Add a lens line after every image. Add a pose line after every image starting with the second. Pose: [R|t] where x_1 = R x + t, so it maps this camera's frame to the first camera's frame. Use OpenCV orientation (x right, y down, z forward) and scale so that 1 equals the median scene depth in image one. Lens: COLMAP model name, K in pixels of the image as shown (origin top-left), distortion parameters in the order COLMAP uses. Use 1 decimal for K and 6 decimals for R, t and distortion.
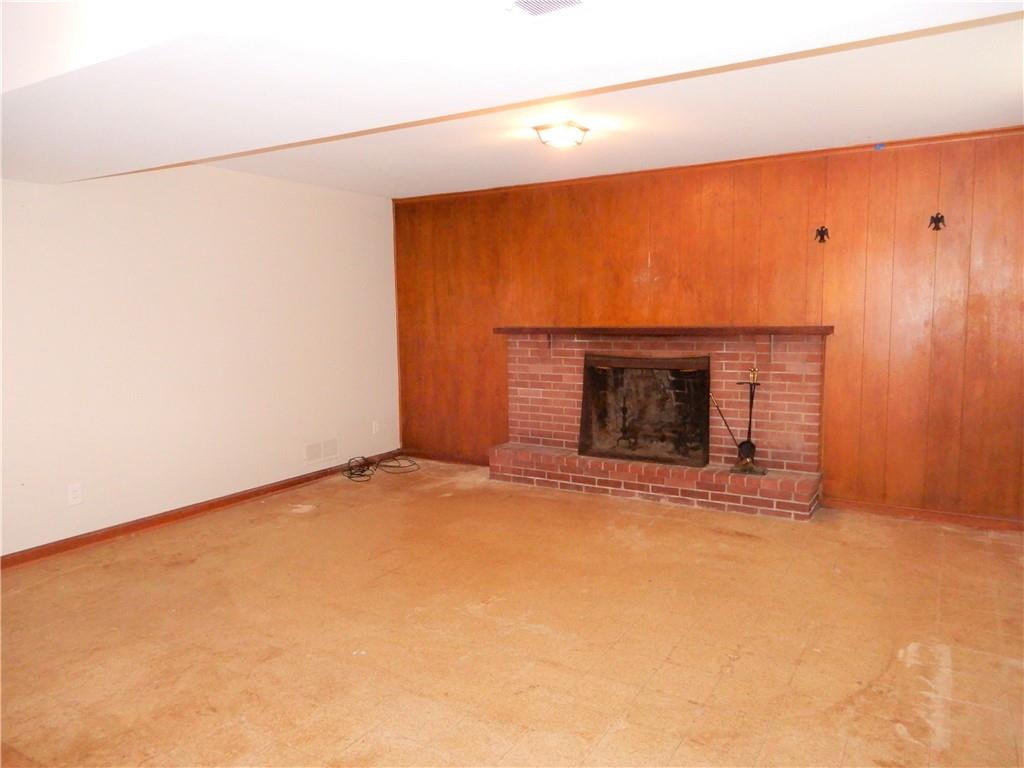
lens RADIAL K [[722.2, 0, 512.1], [0, 722.2, 383.5], [0, 0, 1]] dist [-0.002695, 0.000682]
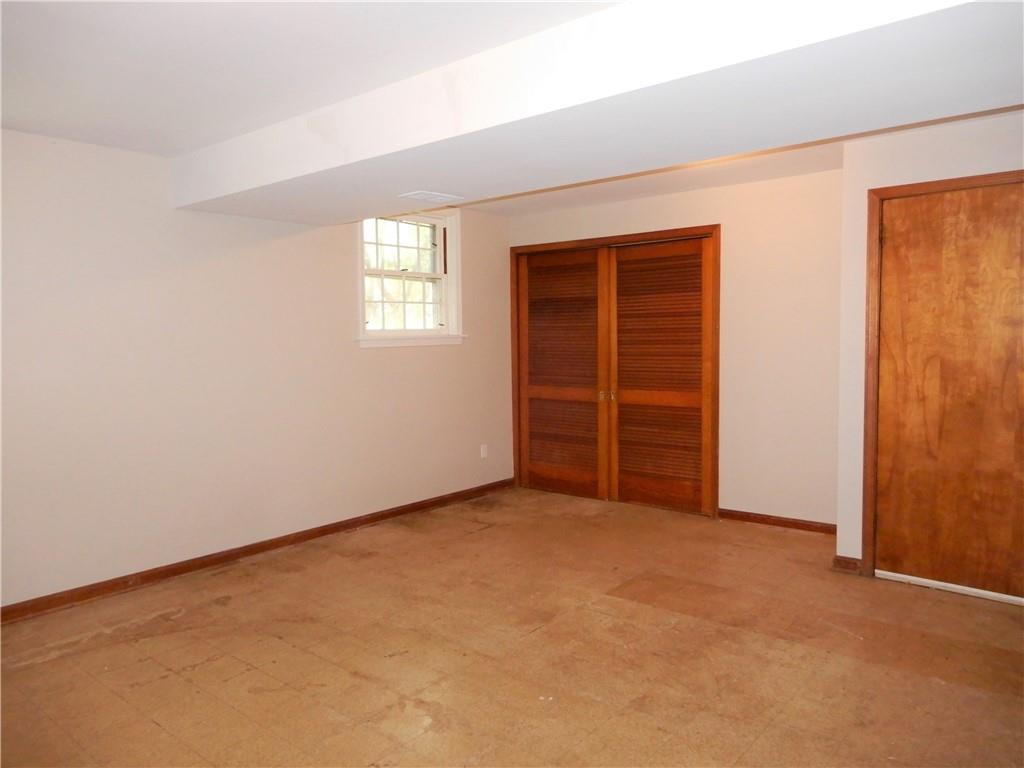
lens RADIAL K [[722.2, 0, 511.8], [0, 722.2, 383.5], [0, 0, 1]] dist [-0.002695, 0.000682]
pose [[-0.987602, 0.019991, 0.155698, -0.364155], [0.047645, 0.983242, 0.175970, -0.211700], [-0.149571, 0.181207, -0.972004, 2.077188]]
